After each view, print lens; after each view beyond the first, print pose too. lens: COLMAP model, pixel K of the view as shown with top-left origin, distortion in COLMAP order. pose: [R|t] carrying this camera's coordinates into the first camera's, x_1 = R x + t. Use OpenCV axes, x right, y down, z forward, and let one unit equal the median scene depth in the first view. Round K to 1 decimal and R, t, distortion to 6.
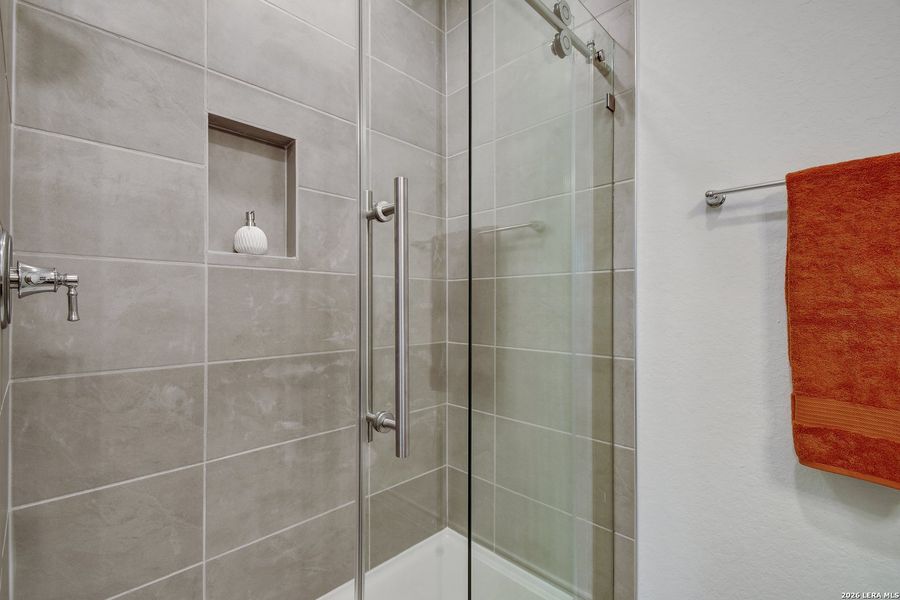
lens RADIAL K [[400.4, 0, 445.2], [0, 400.4, 304.8], [0, 0, 1]] dist [0.022285, -0.011789]
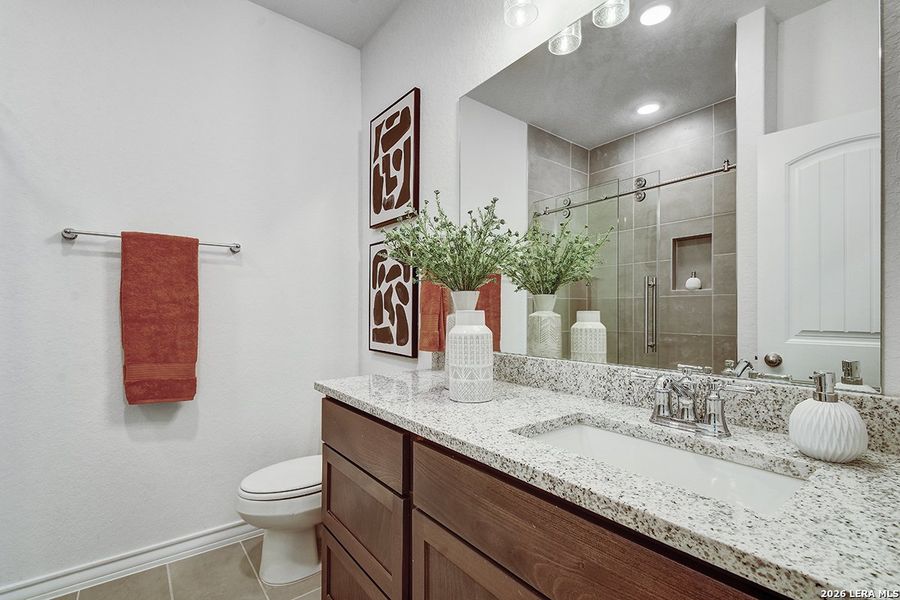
lens RADIAL K [[400.4, 0, 446.2], [0, 400.4, 309.2], [0, 0, 1]] dist [0.022285, -0.011789]
pose [[0.117041, 0.008046, 0.993095, -0.626451], [0.000850, 0.999966, -0.008201, 0.006636], [-0.993127, 0.001804, 0.117030, -0.498787]]
